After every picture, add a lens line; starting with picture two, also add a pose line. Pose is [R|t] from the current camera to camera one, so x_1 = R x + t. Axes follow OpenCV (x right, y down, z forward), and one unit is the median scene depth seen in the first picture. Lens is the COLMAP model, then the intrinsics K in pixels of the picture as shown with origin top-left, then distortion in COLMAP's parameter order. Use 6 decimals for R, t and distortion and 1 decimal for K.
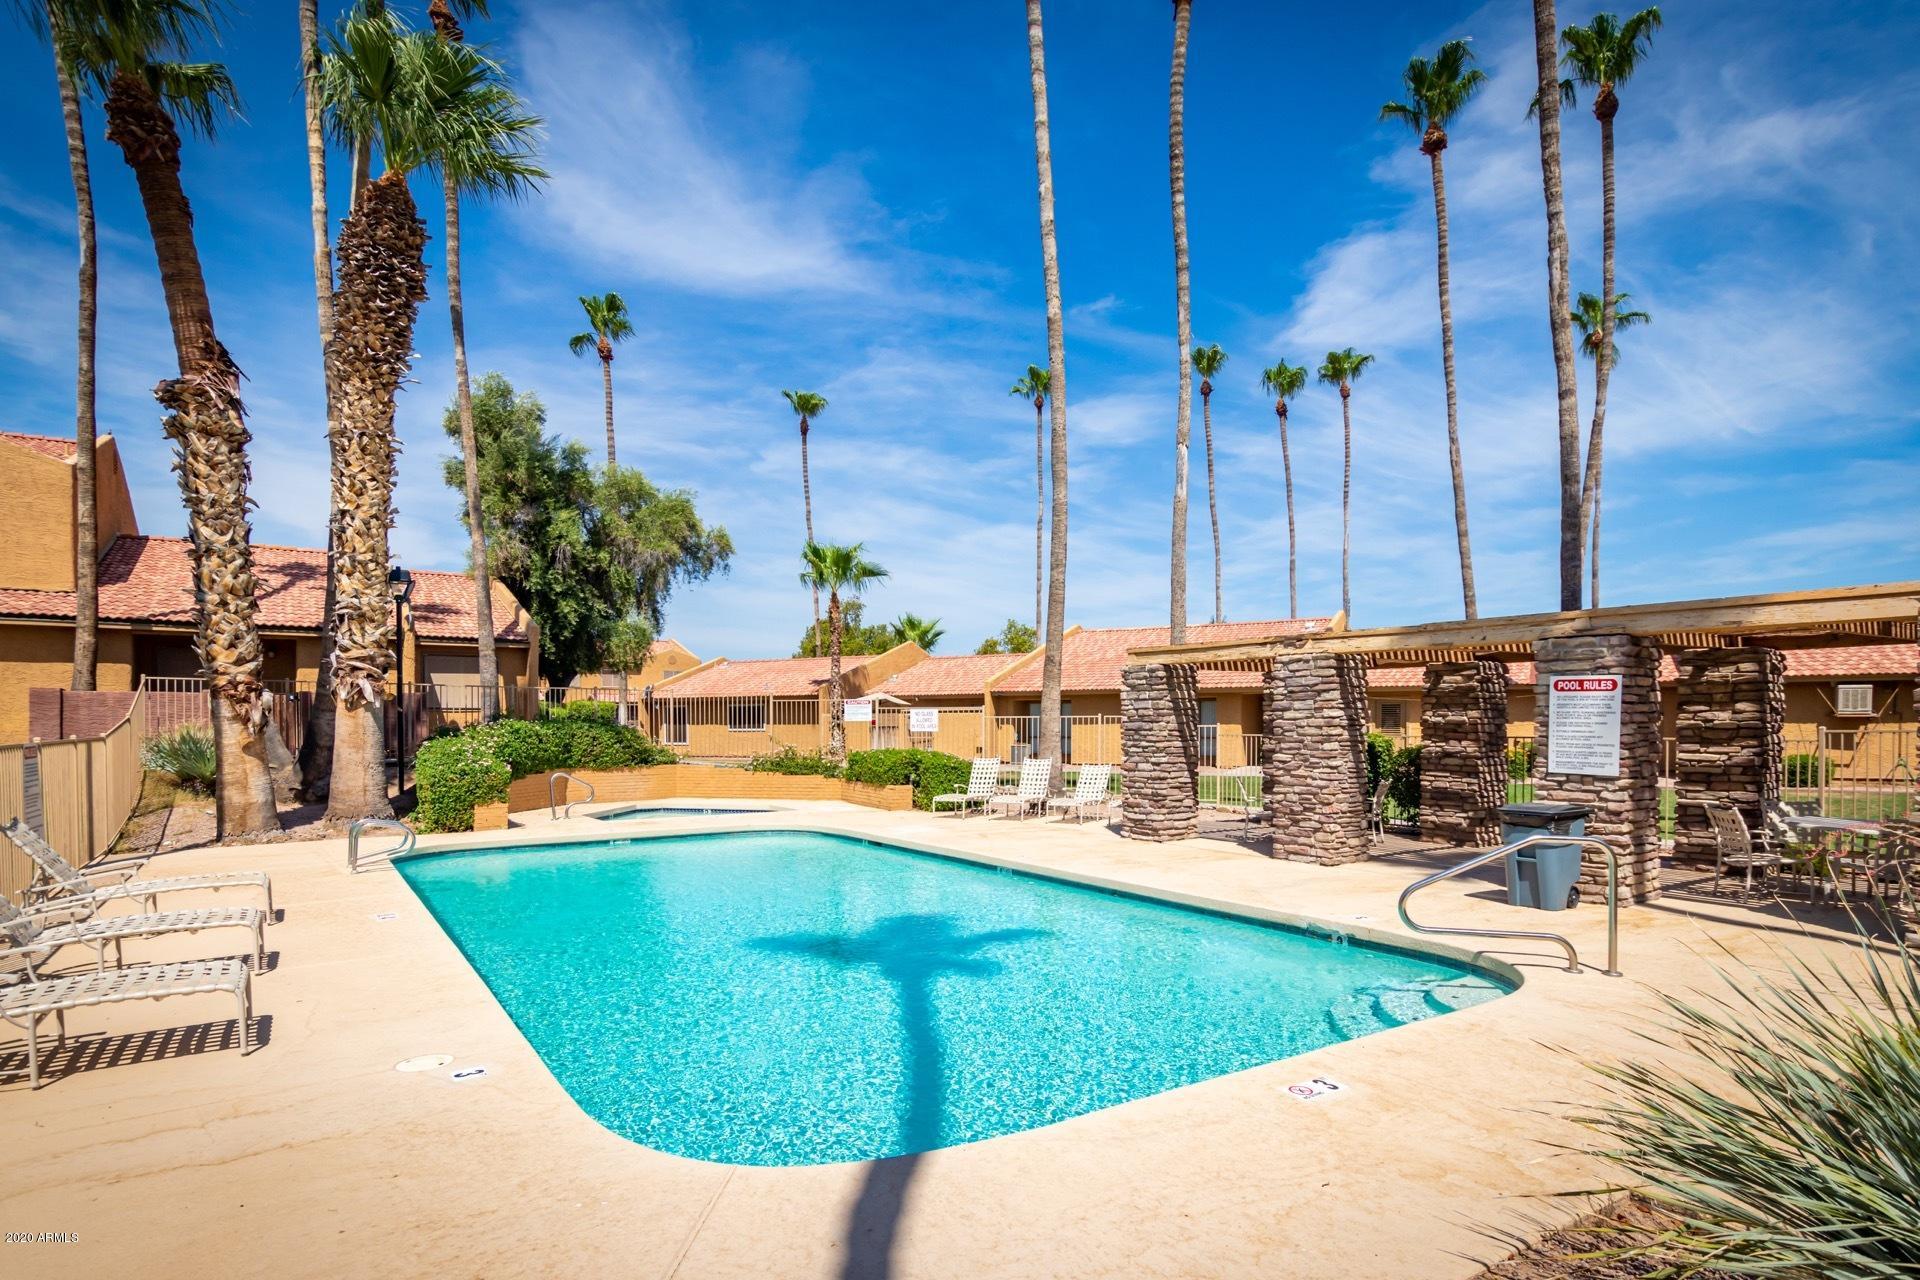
lens RADIAL K [[995.6, 0, 960.0], [0, 995.6, 735.0], [0, 0, 1]] dist [0.001106, 0.000001]
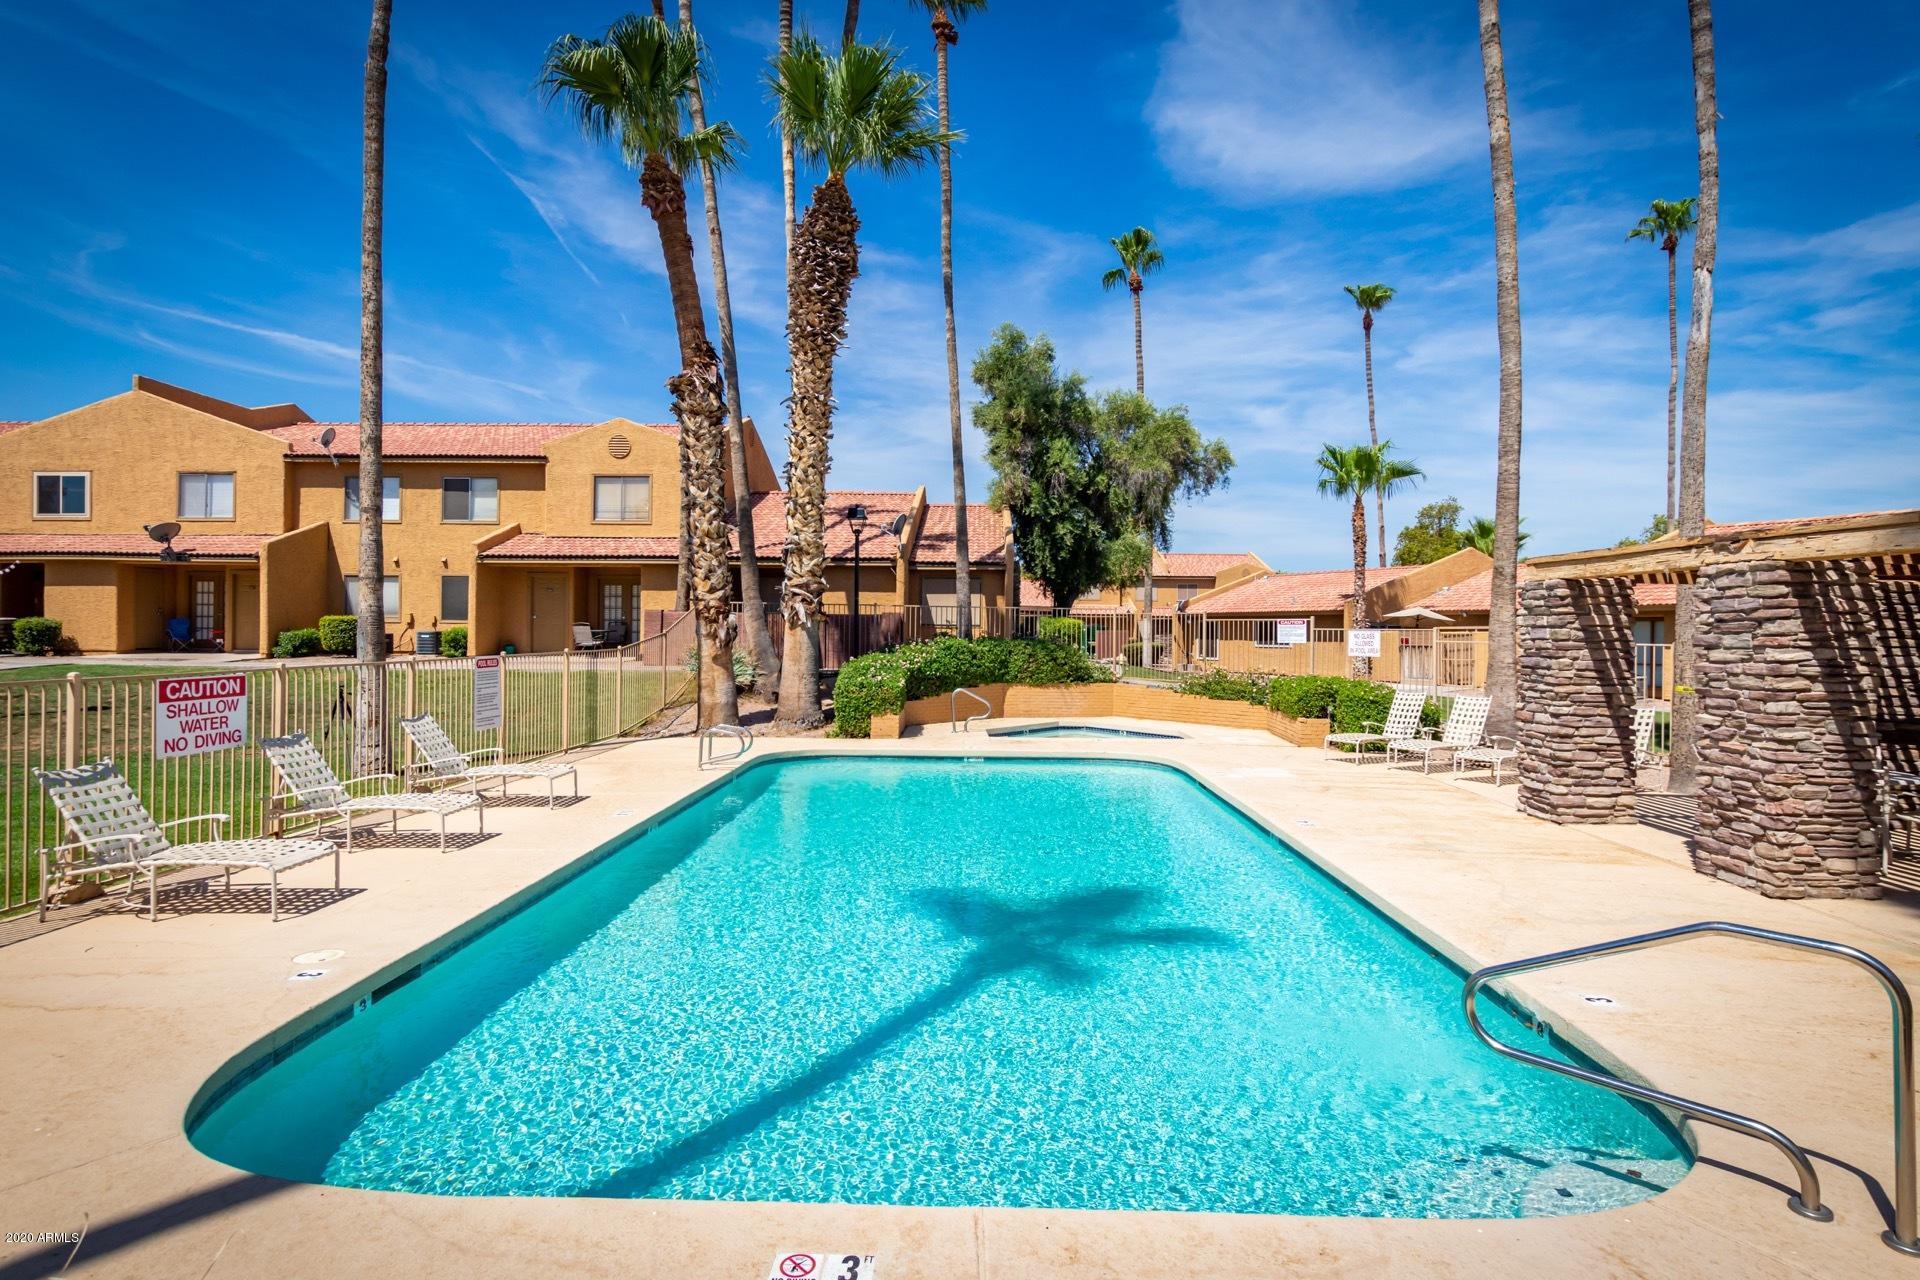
lens RADIAL K [[984.4, 0, 959.5], [0, 984.4, 613.6], [0, 0, 1]] dist [0.000953, 0.000674]
pose [[0.825487, 0.000953, -0.564421, 0.235683], [-0.019448, 0.999453, -0.026756, -0.017071], [0.564086, 0.033064, 0.825054, 0.151215]]
